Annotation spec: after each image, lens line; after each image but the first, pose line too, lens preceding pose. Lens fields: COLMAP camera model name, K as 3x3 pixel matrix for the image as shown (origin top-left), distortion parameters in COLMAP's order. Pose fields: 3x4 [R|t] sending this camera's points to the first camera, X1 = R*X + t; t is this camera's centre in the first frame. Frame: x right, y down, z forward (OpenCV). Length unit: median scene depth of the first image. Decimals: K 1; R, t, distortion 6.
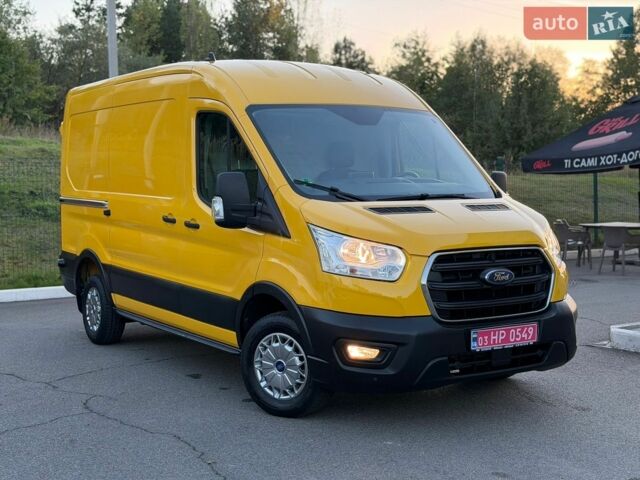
lens RADIAL K [[912.8, 0, 320.0], [0, 912.8, 240.0], [0, 0, 1]] dist [0.110234, 0.028854]
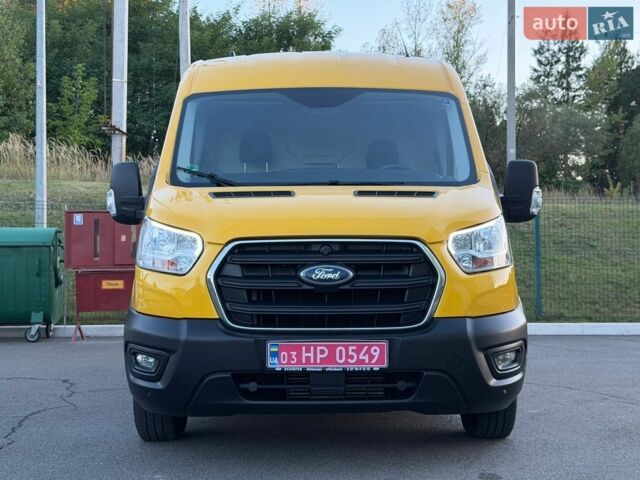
lens RADIAL K [[912.8, 0, 320.0], [0, 912.8, 240.0], [0, 0, 1]] dist [0.110234, 0.028854]
pose [[0.843782, -0.007122, -0.536639, 0.595411], [-0.037073, 0.996750, -0.071520, 0.065293], [0.535404, 0.080242, 0.840776, 0.364859]]
